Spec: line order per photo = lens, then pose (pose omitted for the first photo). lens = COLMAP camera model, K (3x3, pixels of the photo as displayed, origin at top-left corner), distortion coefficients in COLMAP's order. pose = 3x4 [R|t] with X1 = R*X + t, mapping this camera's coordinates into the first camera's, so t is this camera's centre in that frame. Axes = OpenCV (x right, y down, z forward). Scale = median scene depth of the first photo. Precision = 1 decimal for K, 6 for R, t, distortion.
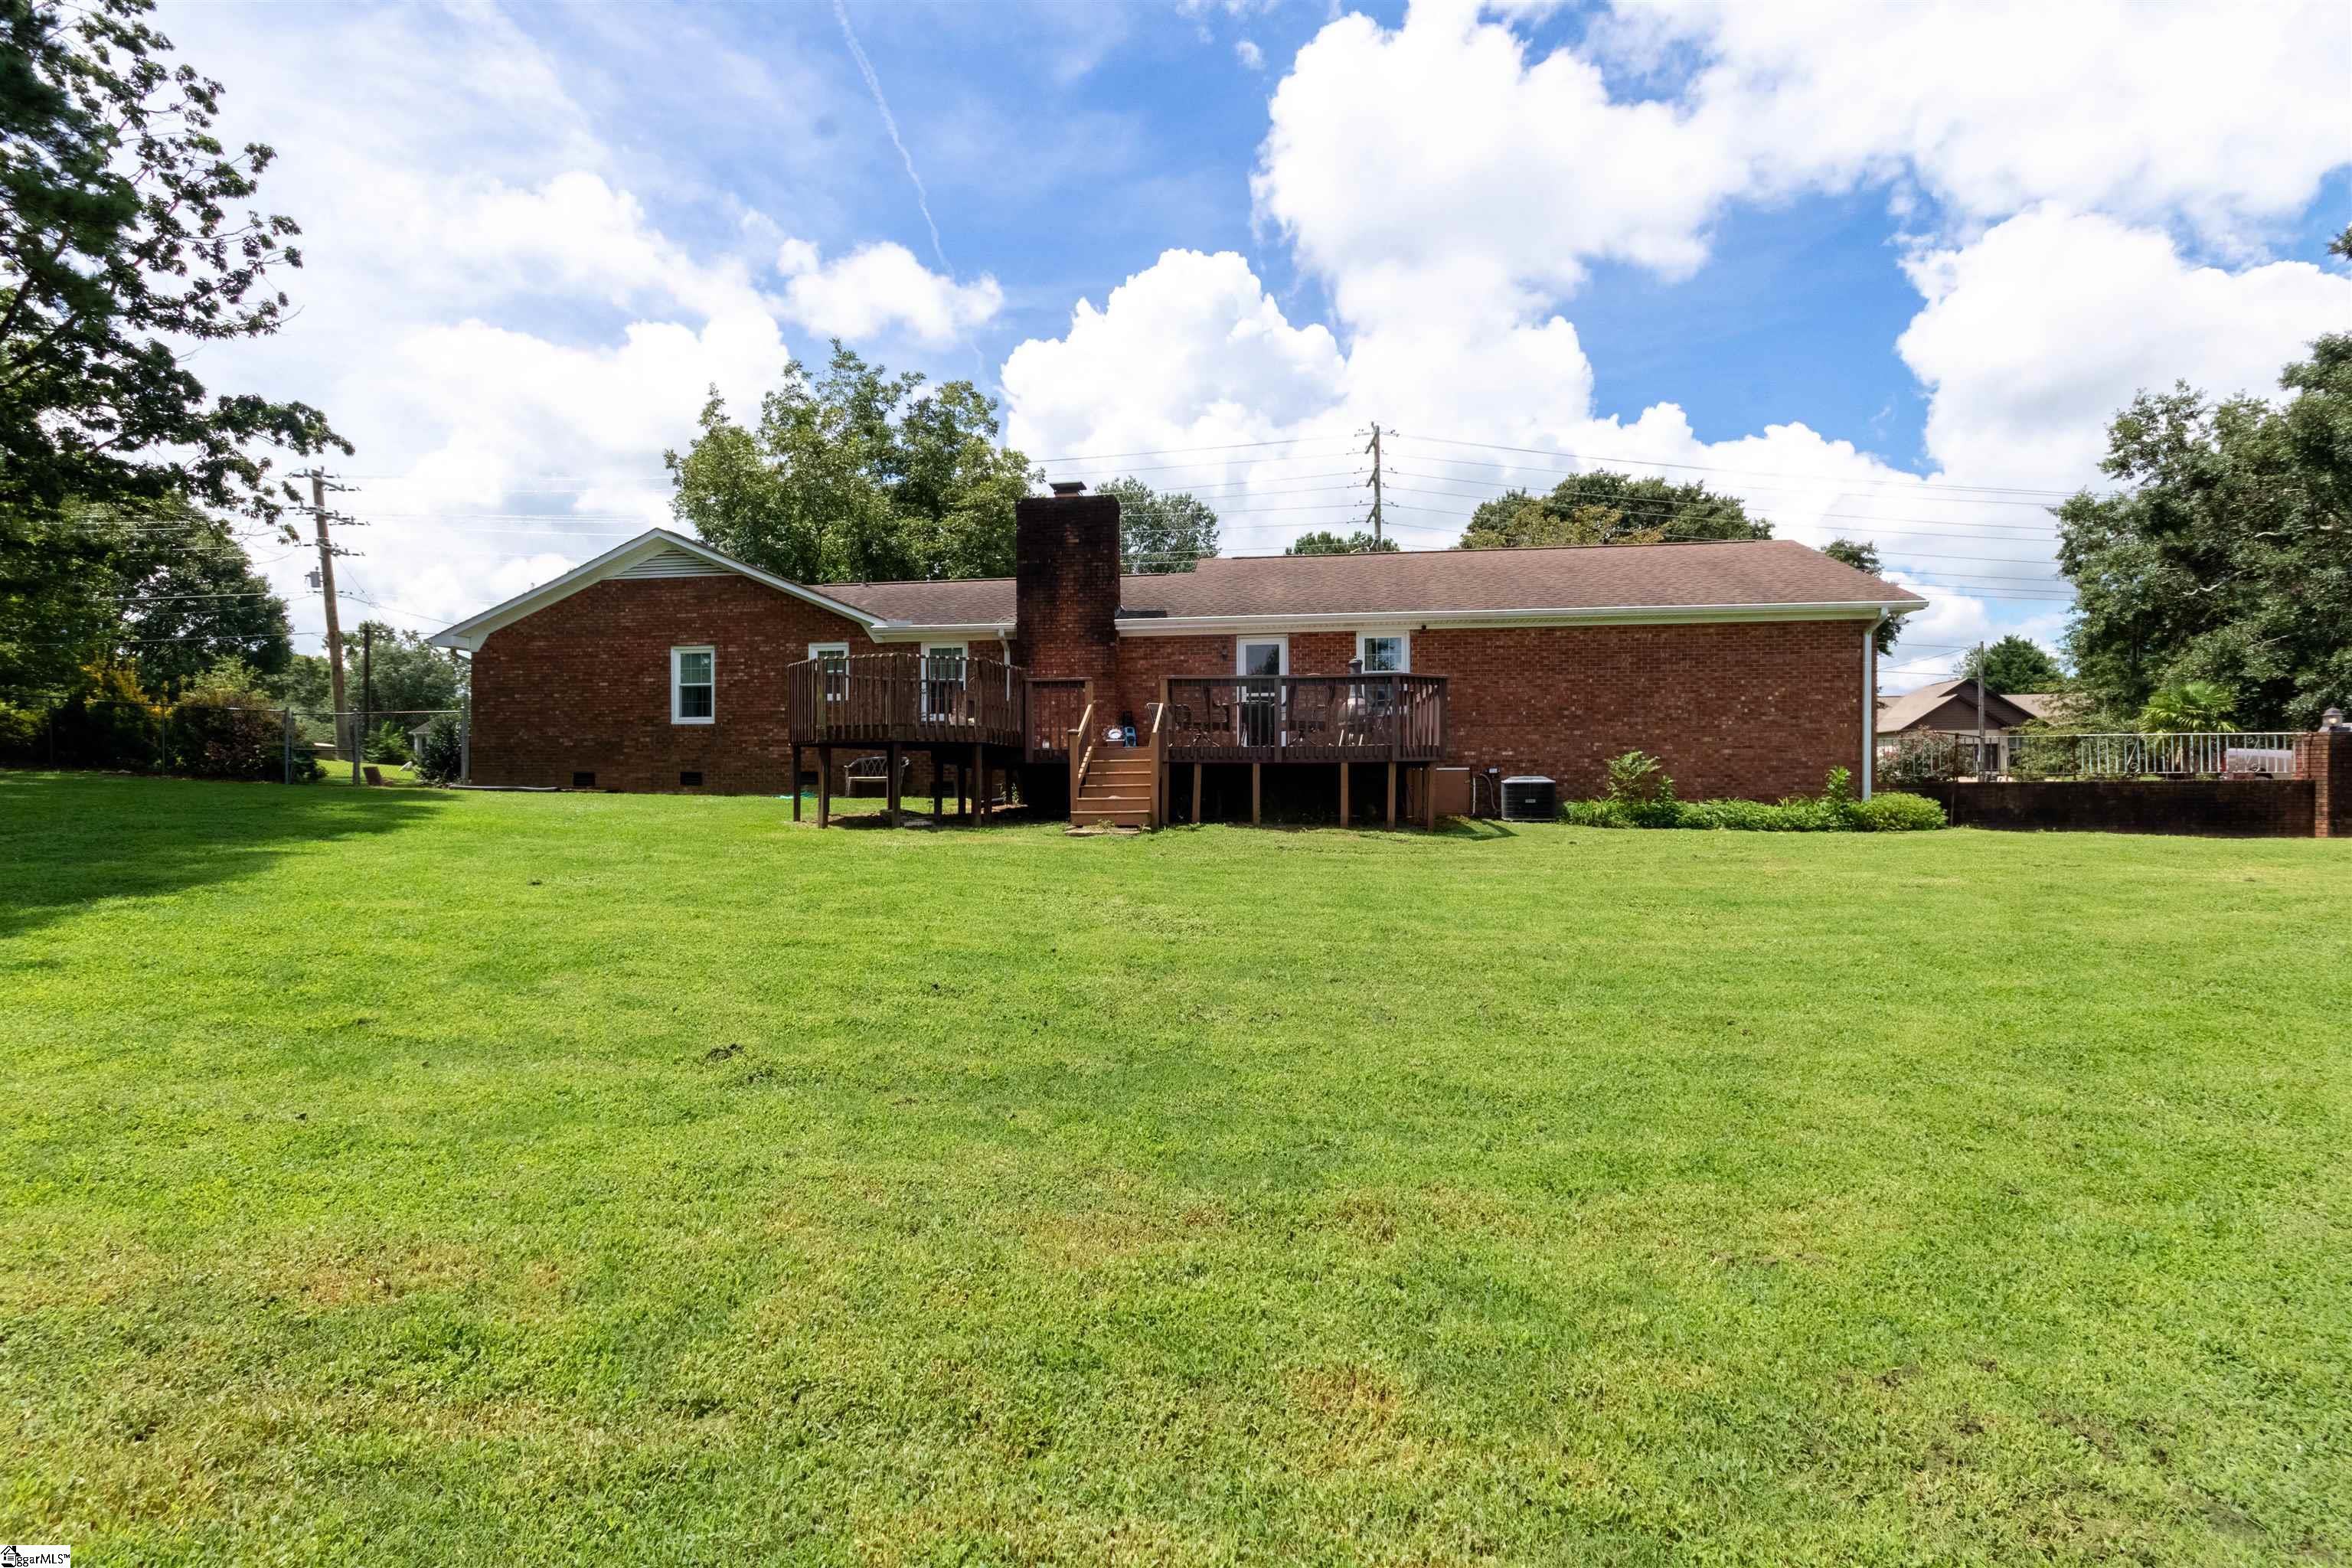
lens RADIAL K [[1068.9, 0, 1185.0], [0, 1068.9, 787.8], [0, 0, 1]] dist [-0.003655, -0.000359]
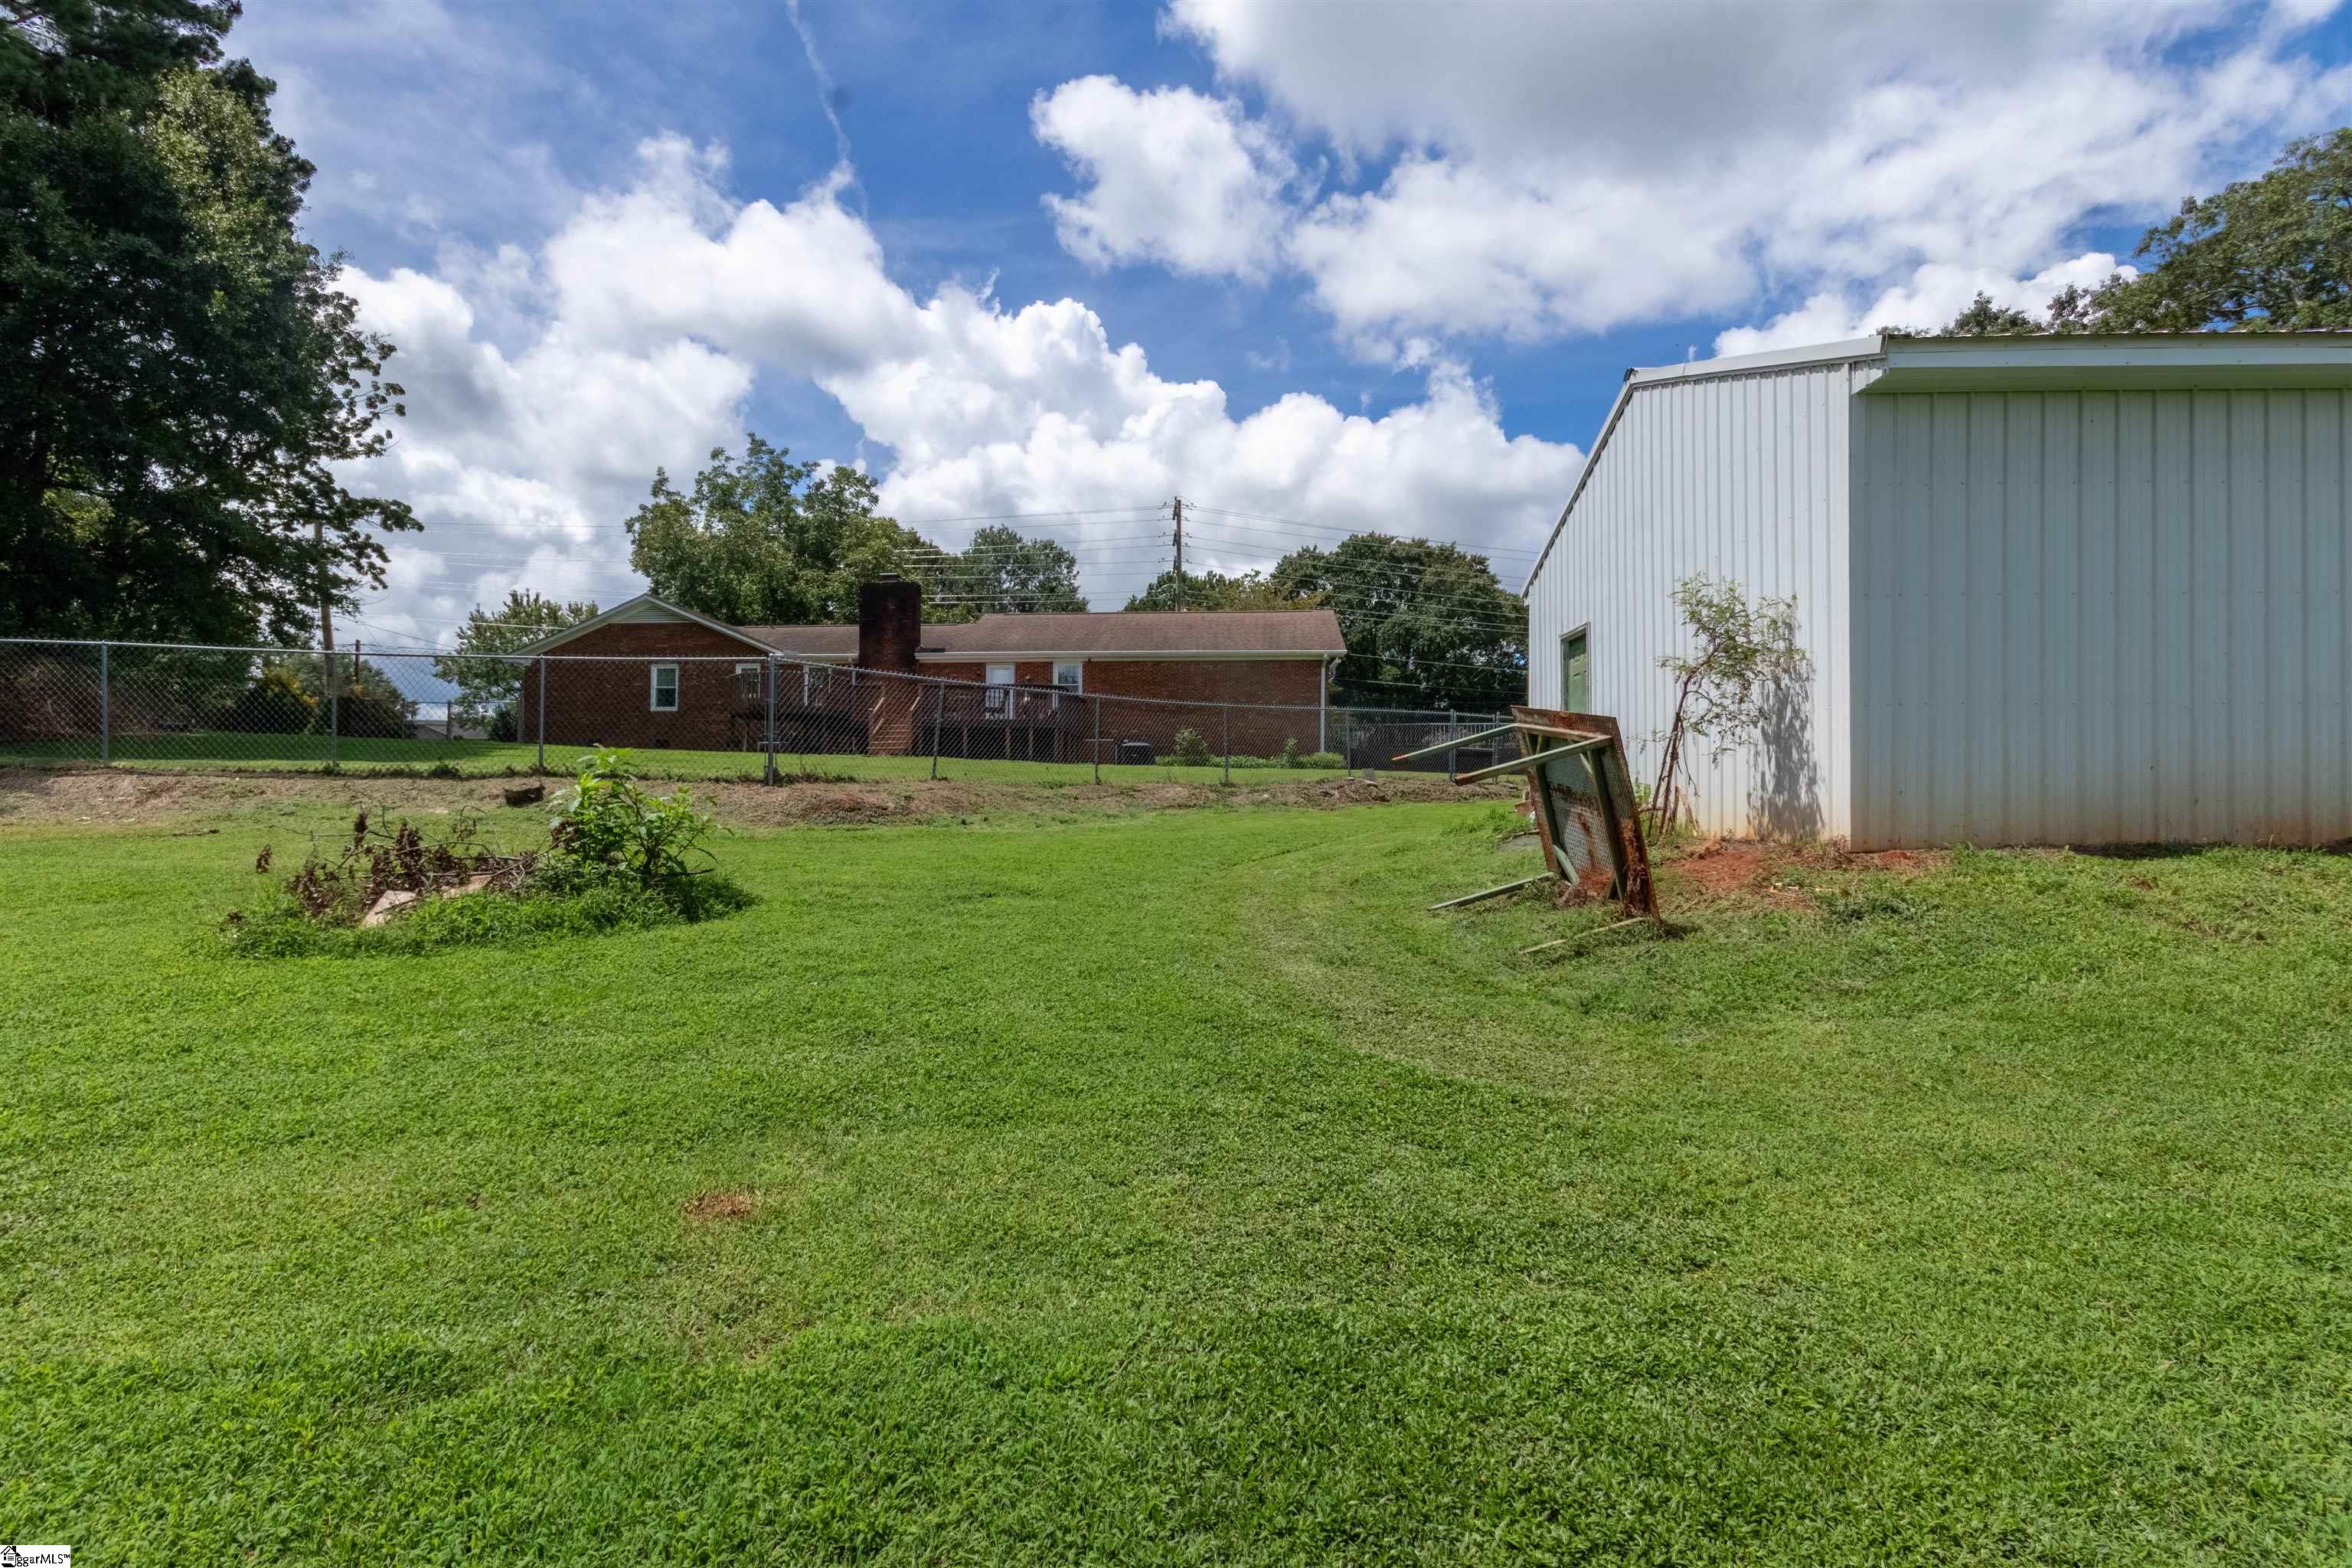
lens RADIAL K [[1113.7, 0, 1158.2], [0, 1113.7, 789.4], [0, 0, 1]] dist [0.007872, -0.001184]
pose [[0.999064, 0.010374, 0.042001, 0.151431], [-0.009401, 0.999684, -0.023299, 0.061333], [-0.042229, 0.022883, 0.998846, -0.489717]]
